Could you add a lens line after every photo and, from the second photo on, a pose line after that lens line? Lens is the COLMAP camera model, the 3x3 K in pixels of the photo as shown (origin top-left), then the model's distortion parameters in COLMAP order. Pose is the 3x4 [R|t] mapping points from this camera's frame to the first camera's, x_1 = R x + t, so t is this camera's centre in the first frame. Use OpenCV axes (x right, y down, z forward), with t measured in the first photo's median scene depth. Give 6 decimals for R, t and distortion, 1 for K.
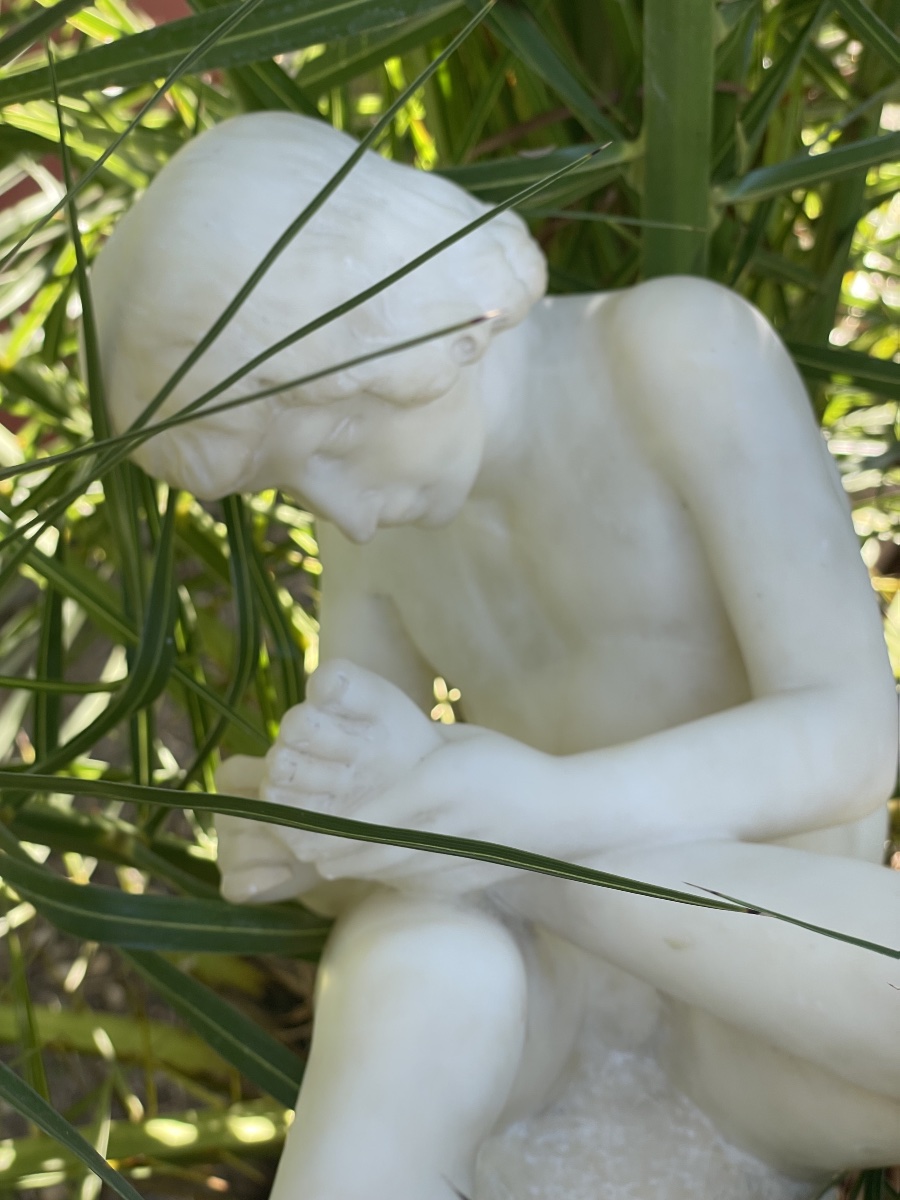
lens RADIAL K [[1844.0, 0, 446.7], [0, 1844.0, 588.8], [0, 0, 1]] dist [0.030136, 0.000000]
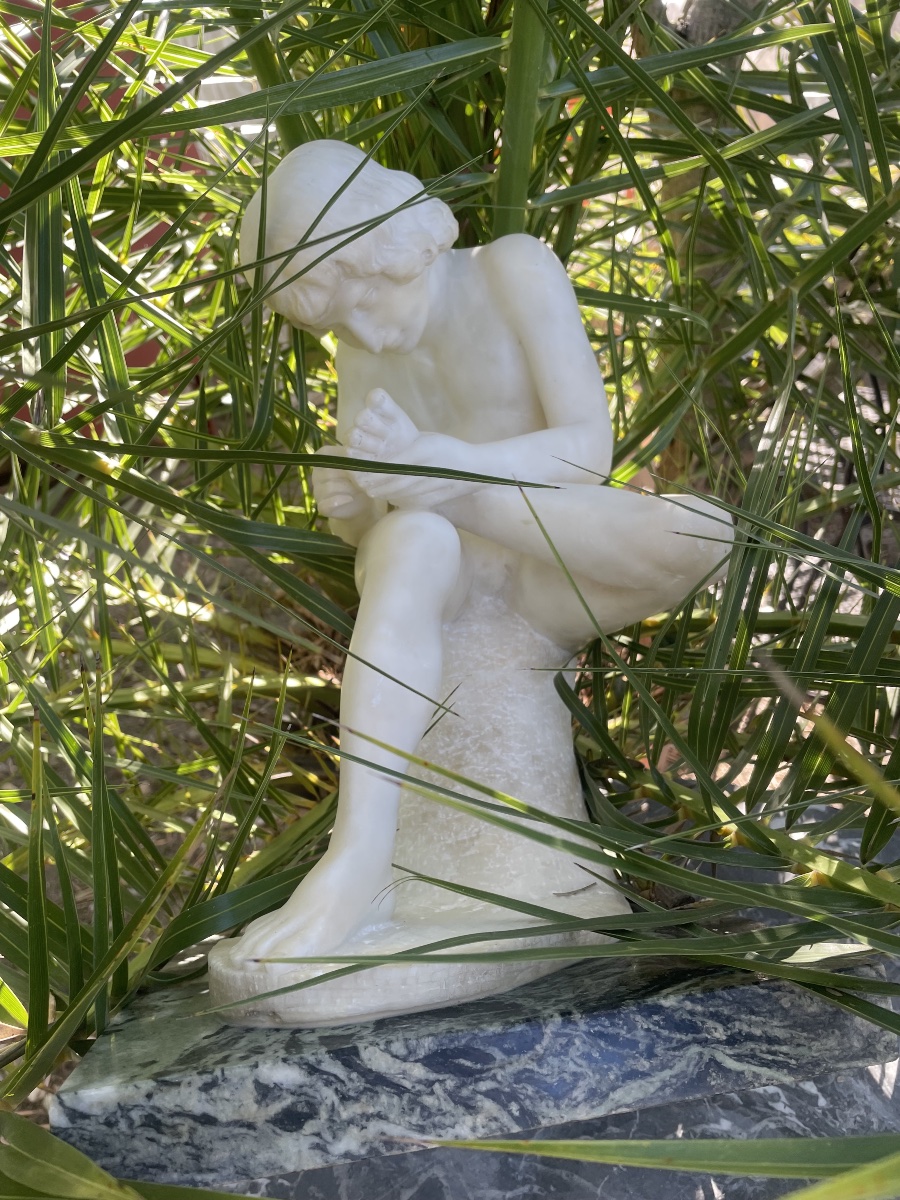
lens RADIAL K [[915.0, 0, 445.0], [0, 915.0, 611.8], [0, 0, 1]] dist [0.066171, -0.090754]
pose [[0.988696, -0.016639, 0.149009, -0.123246], [0.003353, 0.996028, 0.088978, 0.169394], [-0.149897, -0.087472, 0.984825, -0.092093]]
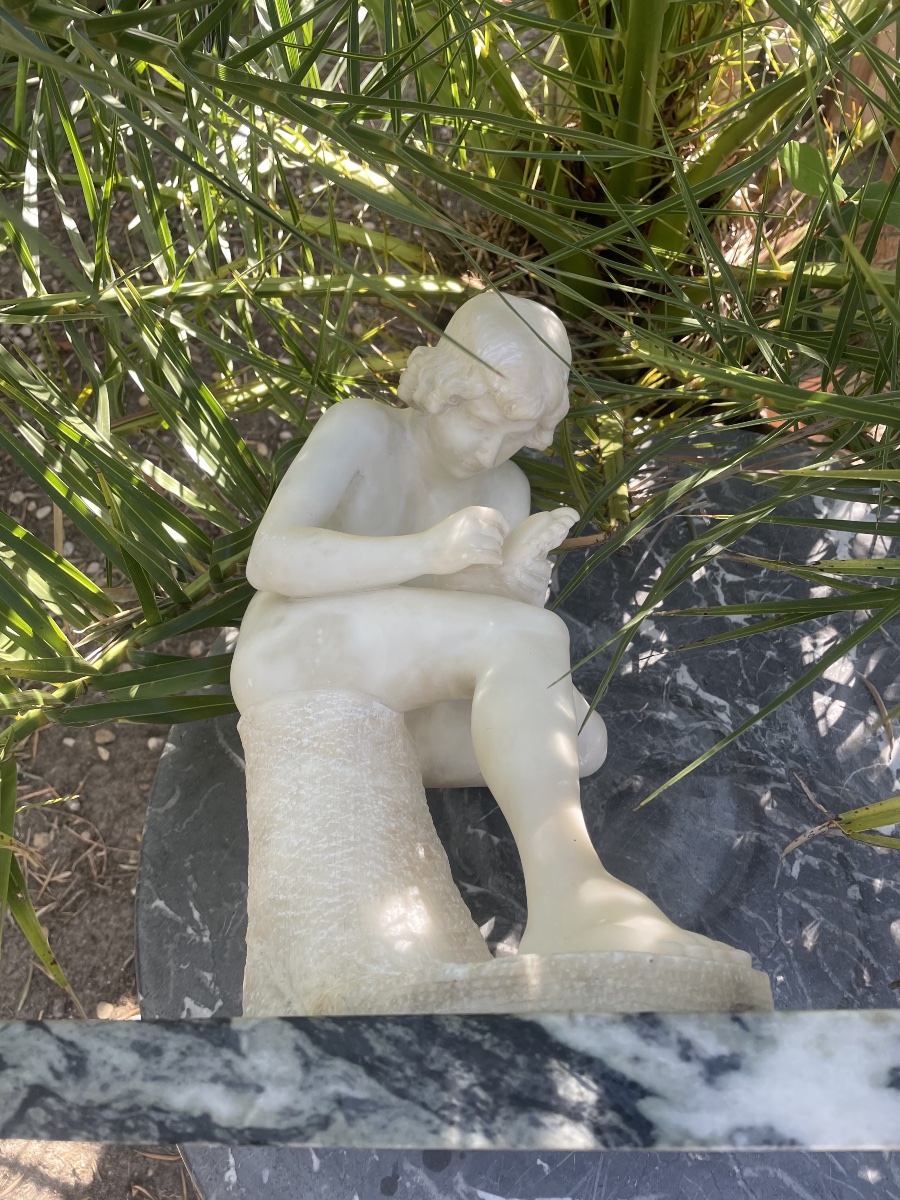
lens RADIAL K [[915.0, 0, 456.5], [0, 915.0, 600.5], [0, 0, 1]] dist [0.066171, -0.090754]
pose [[0.986420, 0.148037, -0.071143, 0.100548], [-0.087498, 0.840211, 0.535153, 0.004496], [0.138997, -0.521661, 0.841754, -0.249236]]
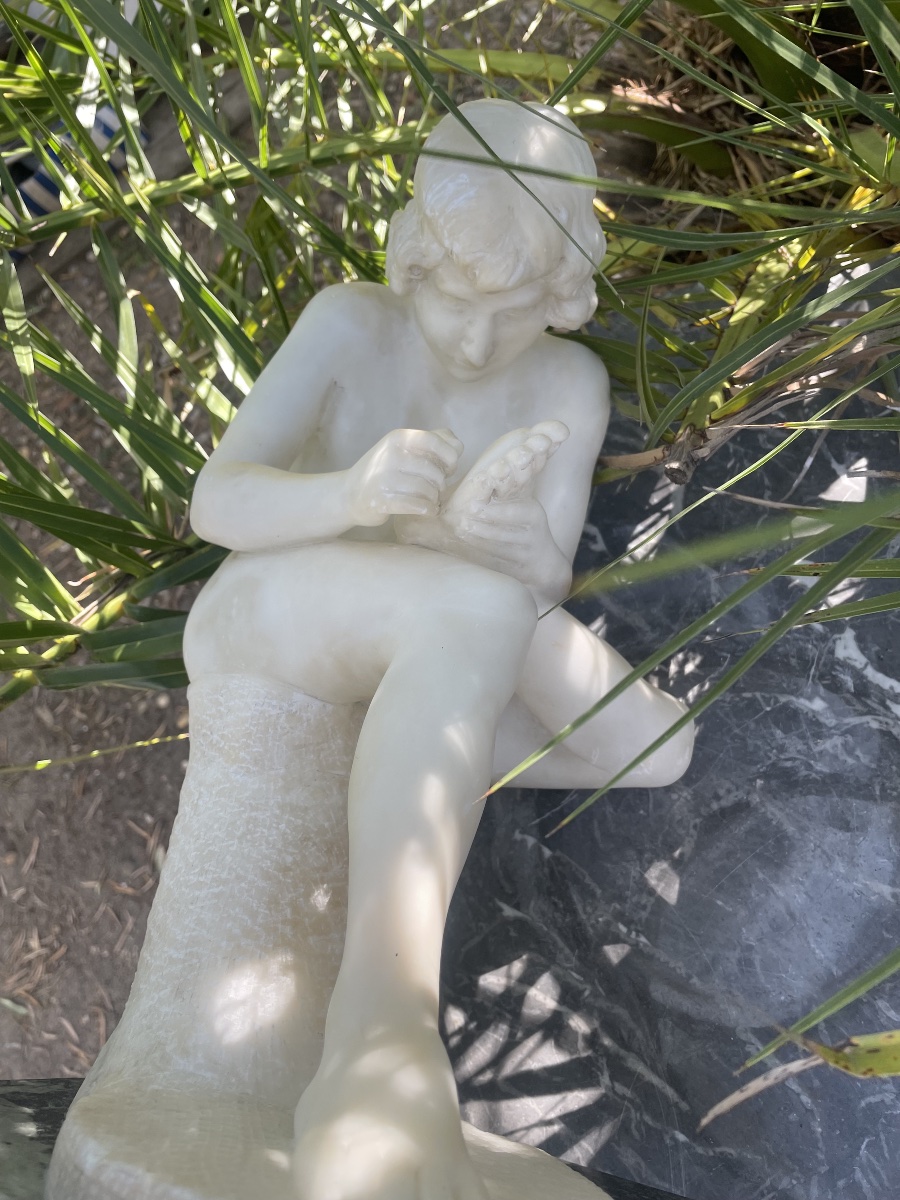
lens RADIAL K [[915.0, 0, 446.9], [0, 915.0, 606.6], [0, 0, 1]] dist [0.066171, -0.090754]
pose [[0.877856, 0.178339, -0.444482, 0.407935], [0.161122, 0.764012, 0.624761, 0.124256], [0.451009, -0.620065, 0.641958, 0.136864]]
